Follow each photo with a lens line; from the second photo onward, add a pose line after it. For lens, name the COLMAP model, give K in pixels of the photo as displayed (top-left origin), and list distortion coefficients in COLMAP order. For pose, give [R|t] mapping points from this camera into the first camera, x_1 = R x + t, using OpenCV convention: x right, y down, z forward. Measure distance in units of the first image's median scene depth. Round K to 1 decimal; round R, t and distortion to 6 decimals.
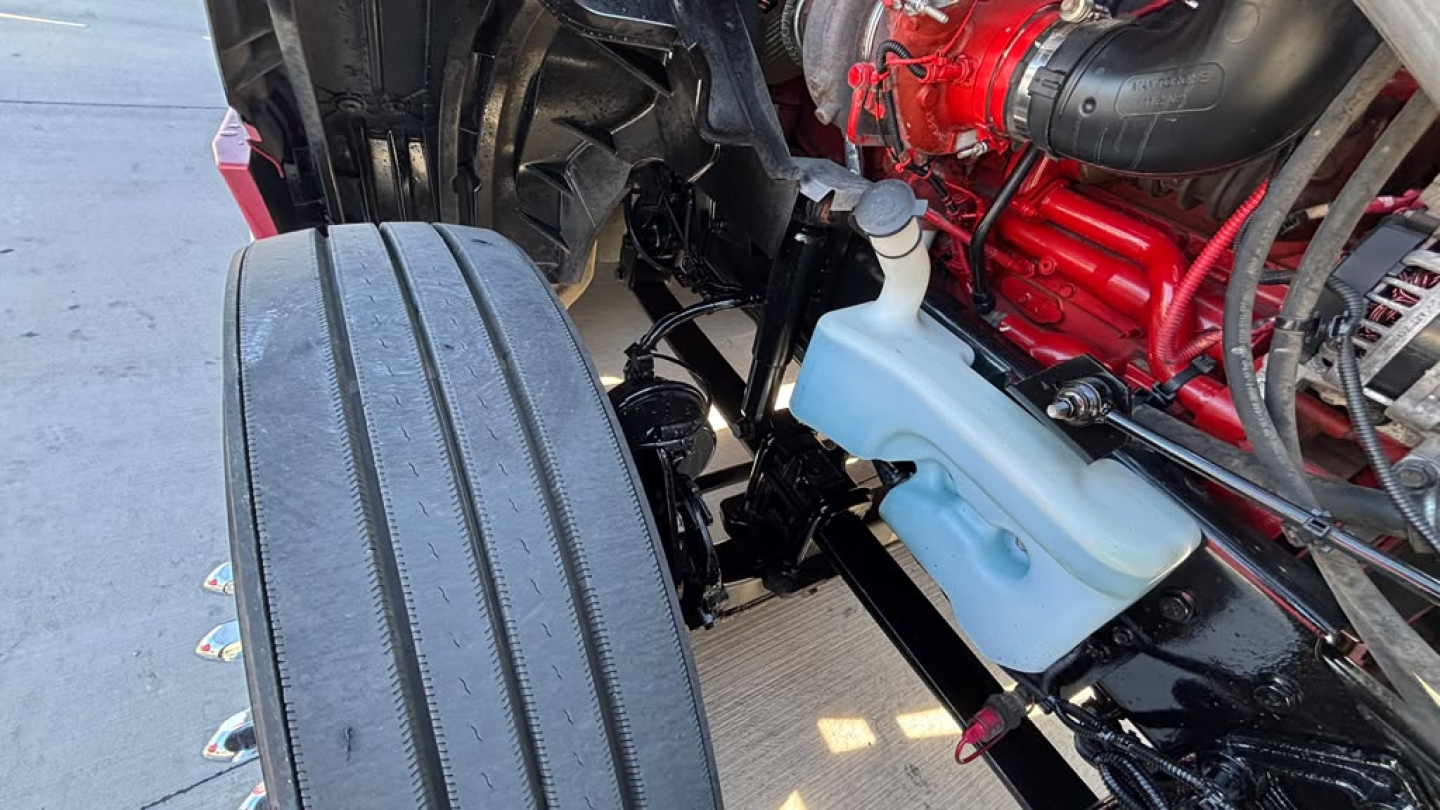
lens RADIAL K [[616.1, 0, 701.9], [0, 616.1, 401.7], [0, 0, 1]] dist [0.005172, -0.000019]
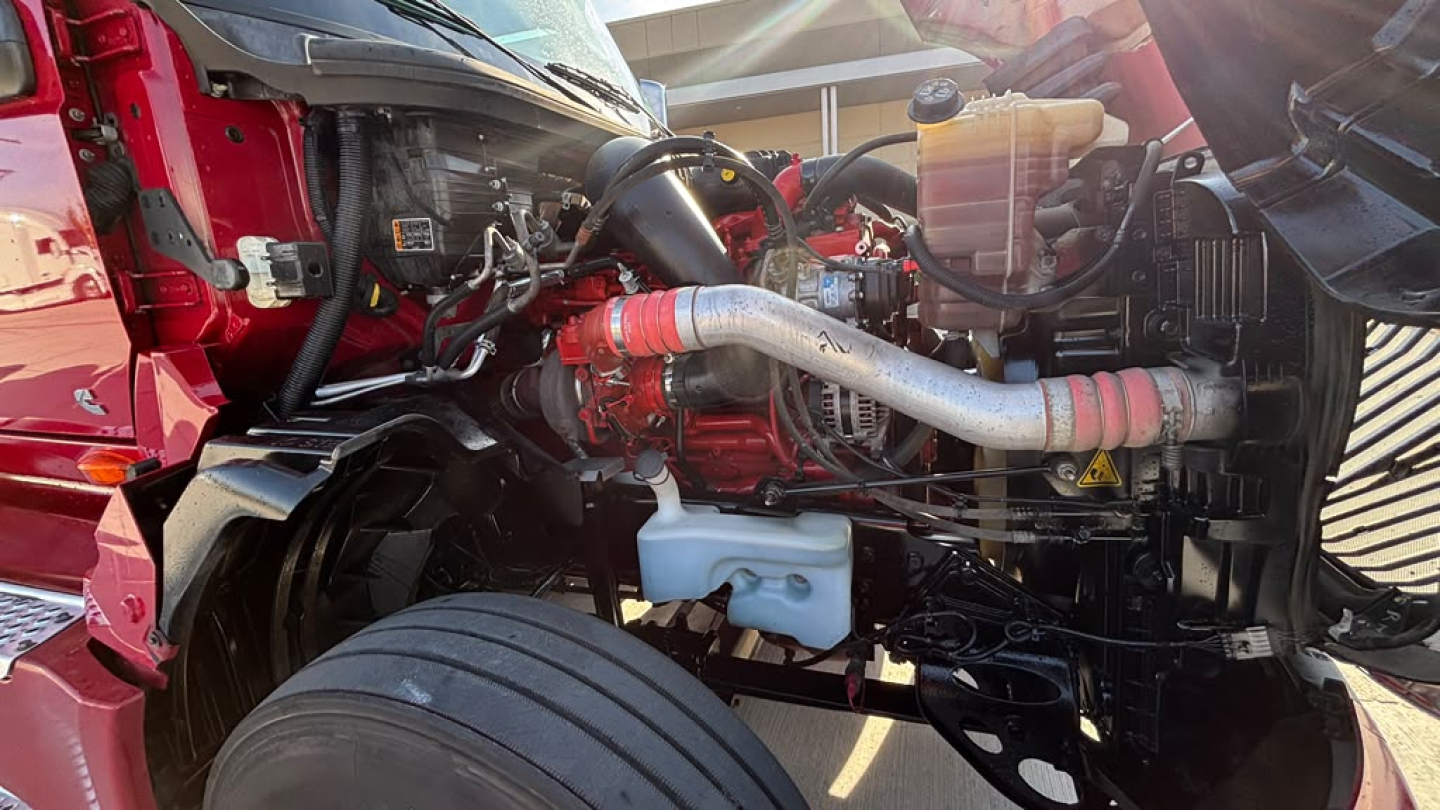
lens RADIAL K [[616.1, 0, 701.9], [0, 616.1, 401.7], [0, 0, 1]] dist [0.005172, -0.000019]
pose [[0.745547, -0.397304, 0.535079, -0.479385], [0.582821, 0.778079, -0.234332, 0.084227], [-0.323232, 0.486561, 0.811652, -0.660646]]
